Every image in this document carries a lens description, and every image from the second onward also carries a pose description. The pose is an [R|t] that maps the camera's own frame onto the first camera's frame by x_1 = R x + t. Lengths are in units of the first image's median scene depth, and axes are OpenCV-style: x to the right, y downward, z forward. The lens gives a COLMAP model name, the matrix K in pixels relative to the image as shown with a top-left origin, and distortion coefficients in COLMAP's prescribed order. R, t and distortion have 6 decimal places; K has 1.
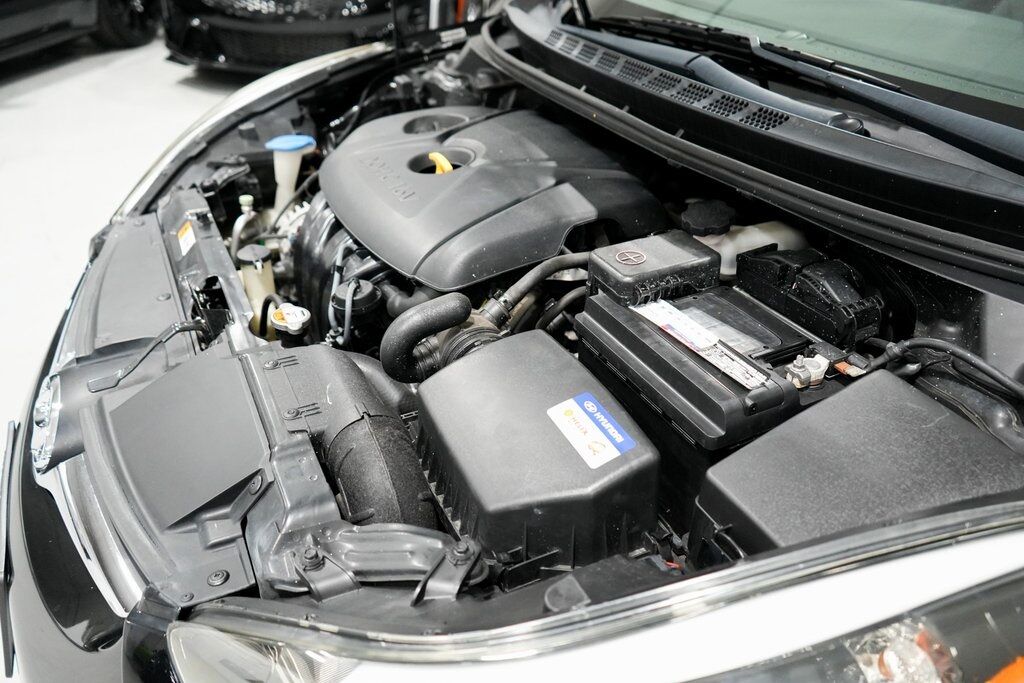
lens RADIAL K [[801.7, 0, 512.0], [0, 801.7, 341.5], [0, 0, 1]] dist [-0.001581, 0.002498]
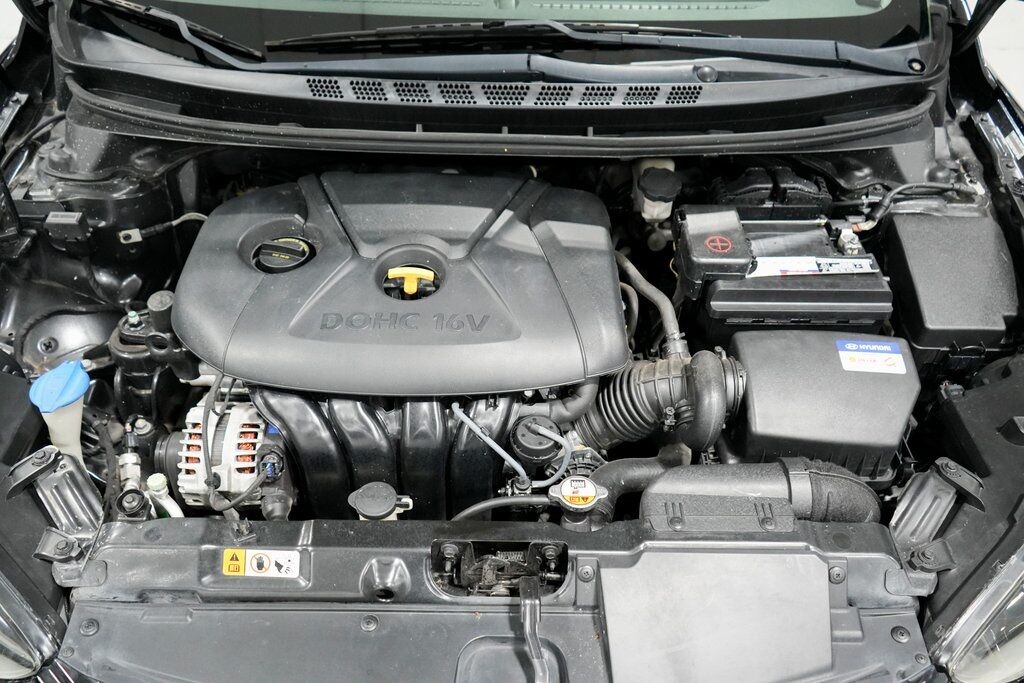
lens RADIAL K [[801.7, 0, 512.0], [0, 801.7, 341.5], [0, 0, 1]] dist [-0.001581, 0.002498]
pose [[0.440135, -0.597120, 0.670618, -0.822164], [0.459930, 0.791355, 0.402767, -0.571329], [-0.771198, 0.131165, 0.622937, 0.465264]]
